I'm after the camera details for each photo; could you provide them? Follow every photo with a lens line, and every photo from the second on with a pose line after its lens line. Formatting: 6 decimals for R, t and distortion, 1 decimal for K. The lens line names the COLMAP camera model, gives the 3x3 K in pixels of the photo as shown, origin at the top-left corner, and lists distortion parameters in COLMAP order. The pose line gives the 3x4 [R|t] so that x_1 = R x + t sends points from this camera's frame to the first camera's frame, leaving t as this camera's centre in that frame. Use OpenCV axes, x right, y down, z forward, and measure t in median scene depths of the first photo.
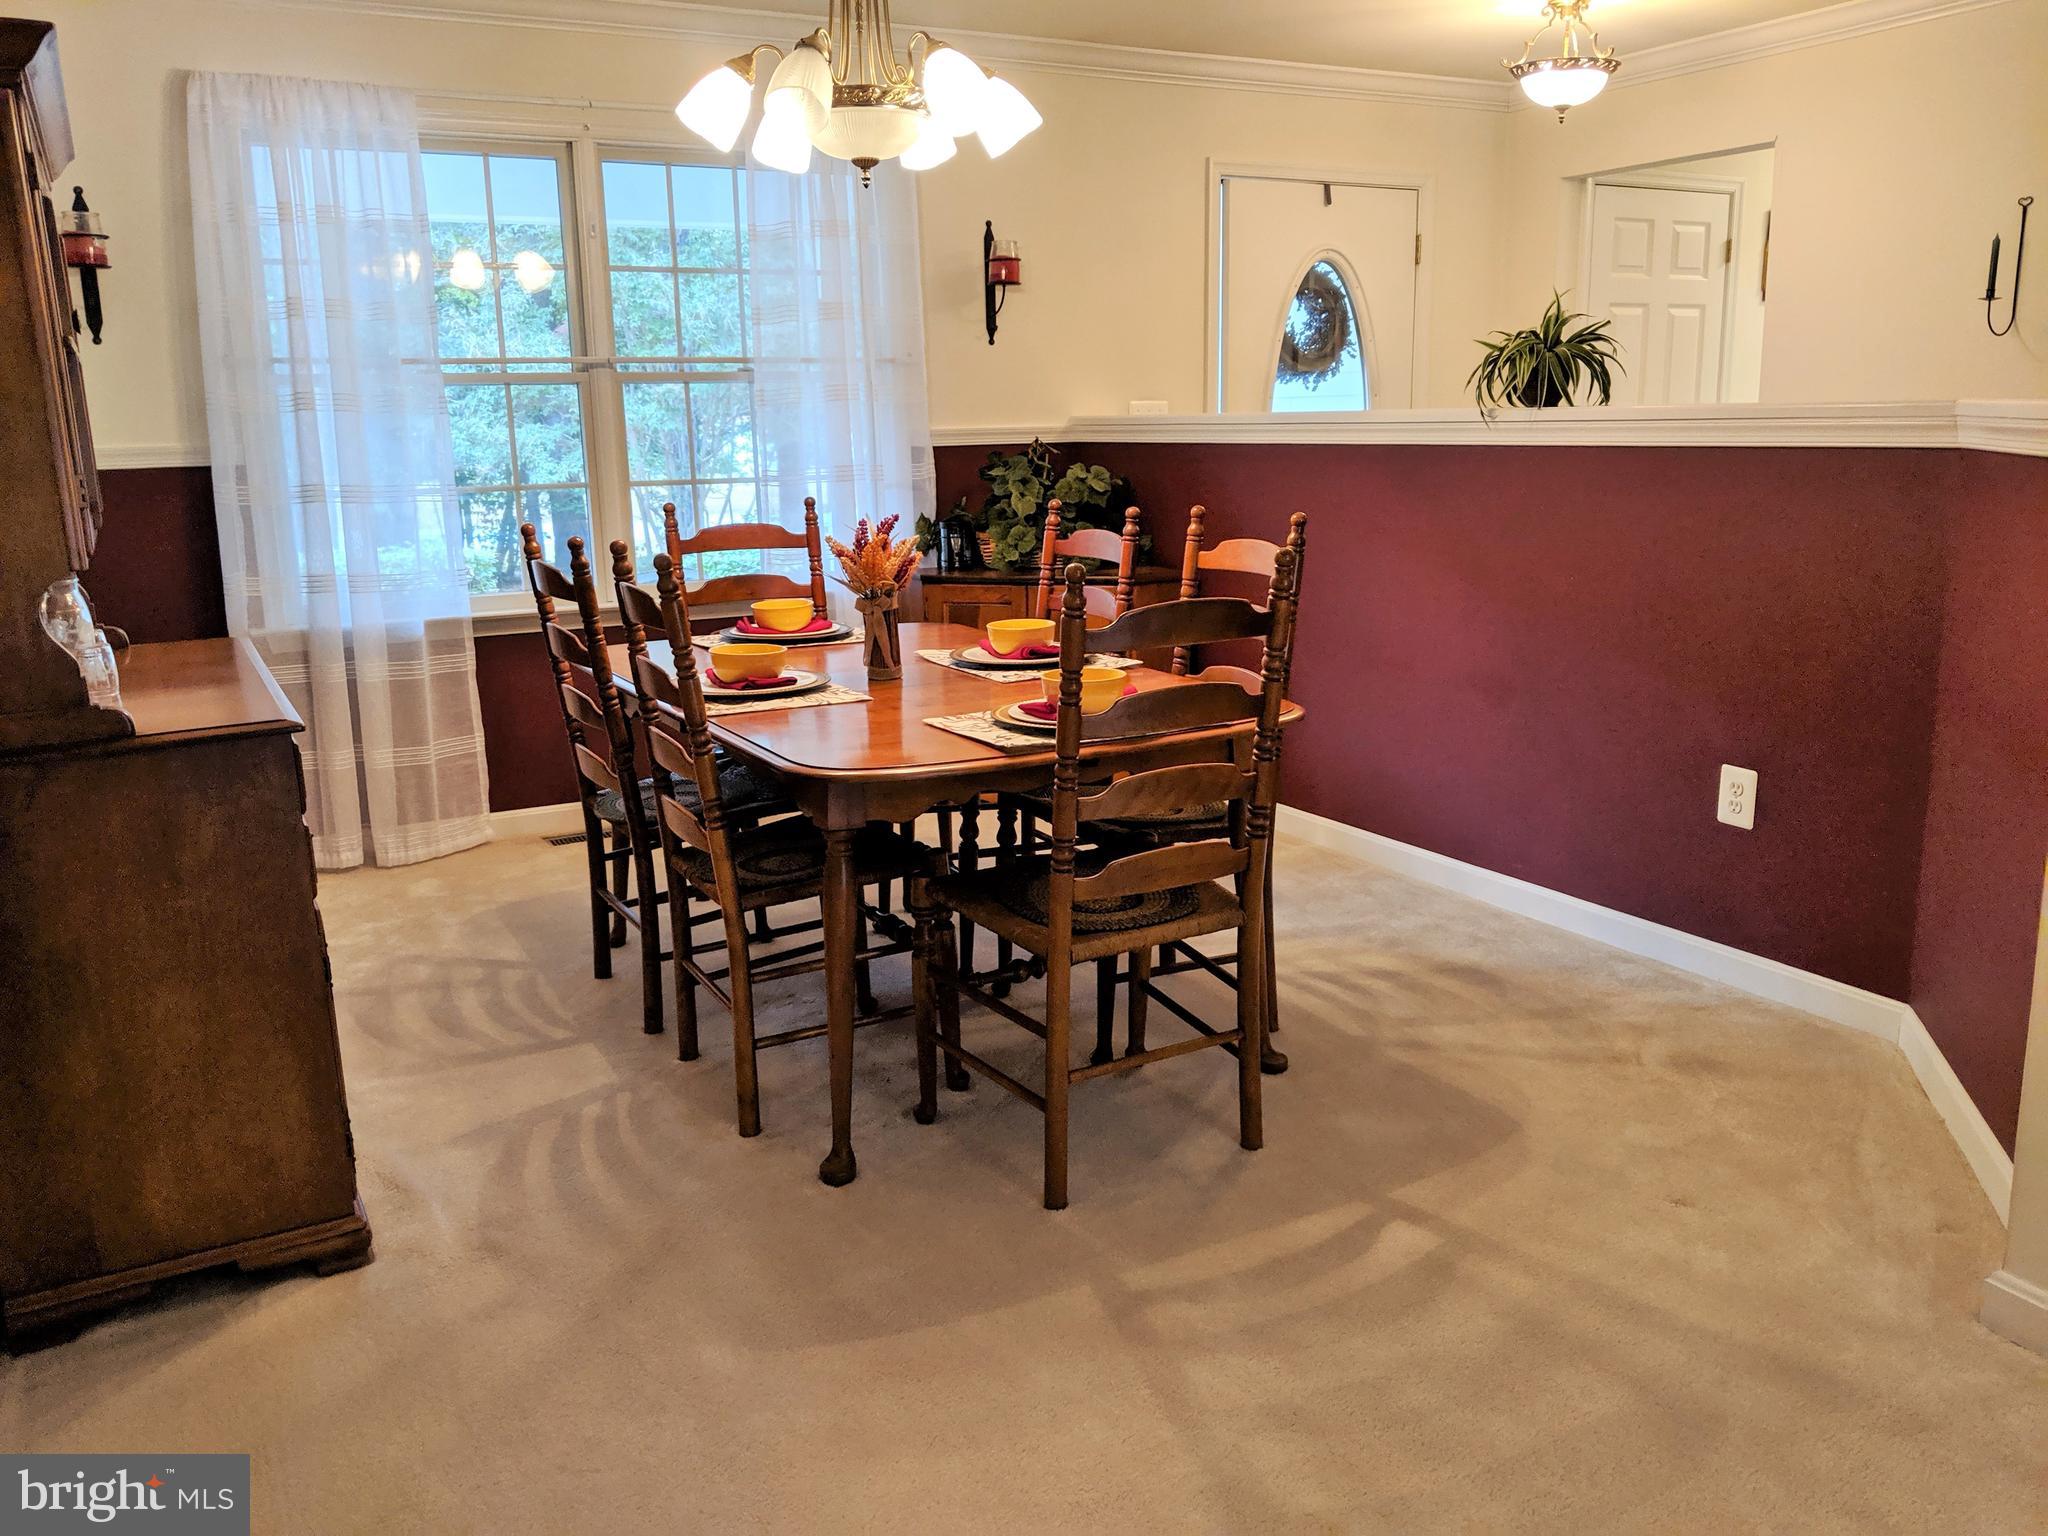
lens RADIAL K [[1629.0, 0, 1024.0], [0, 1629.0, 768.0], [0, 0, 1]] dist [0.030388, -0.002862]
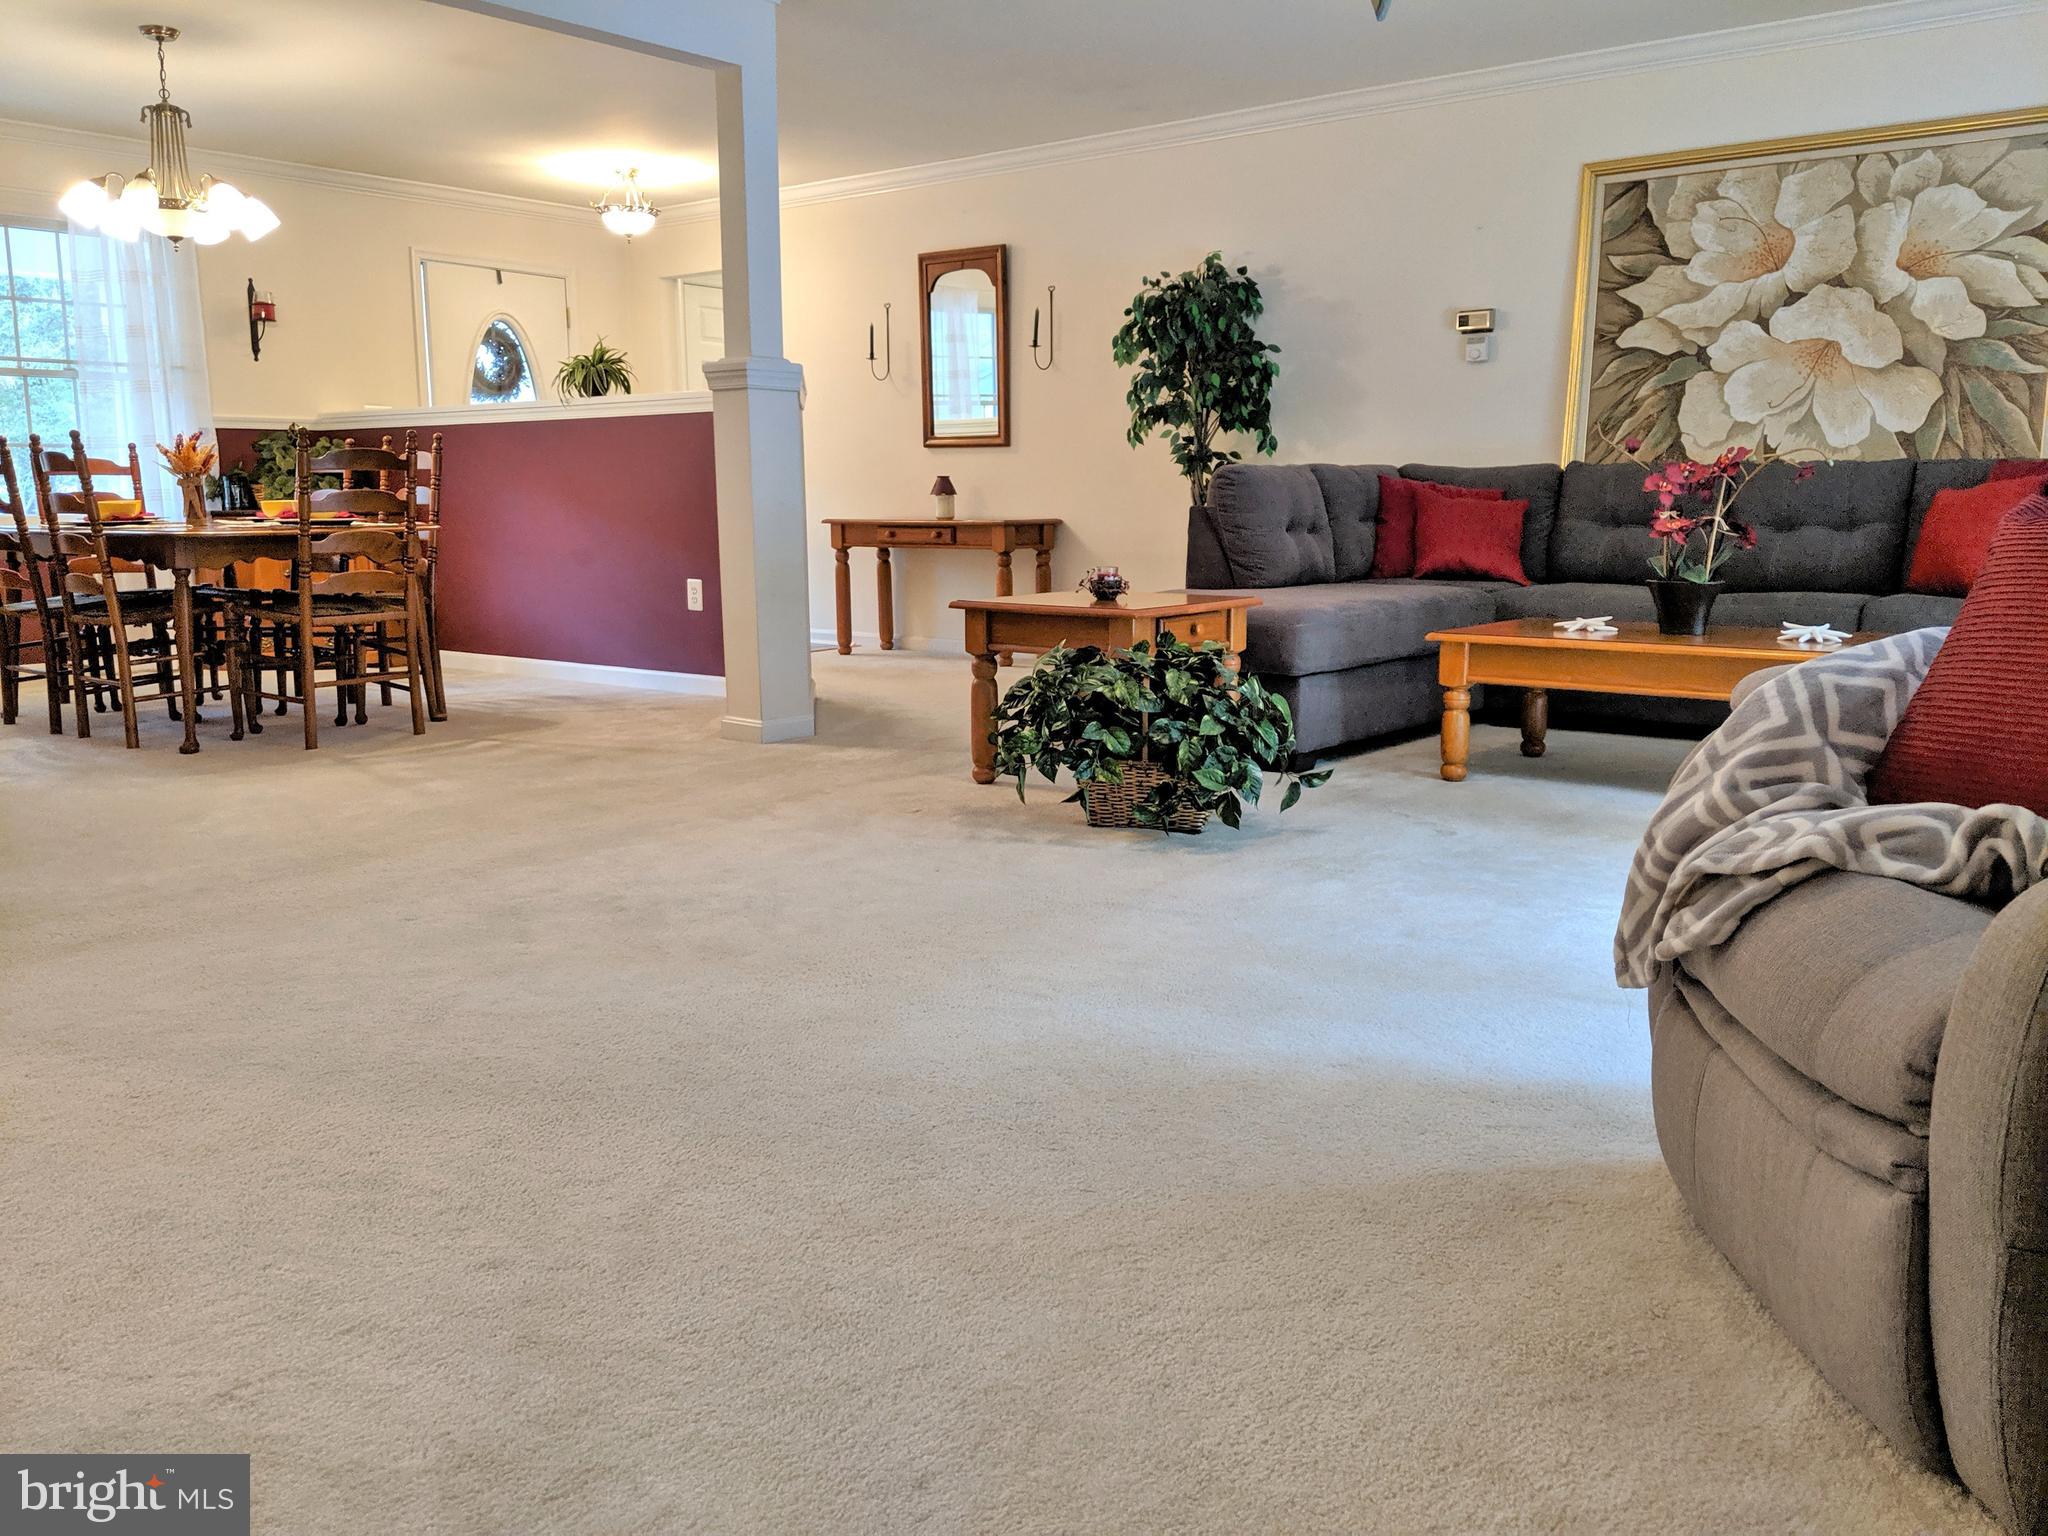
lens RADIAL K [[1653.0, 0, 1024.0], [0, 1653.0, 768.0], [0, 0, 1]] dist [-0.005492, -0.007249]
pose [[0.918517, -0.049953, 0.392213, 0.014572], [0.072451, 0.996455, -0.042760, 0.228962], [-0.388686, 0.067692, 0.918880, -0.633673]]
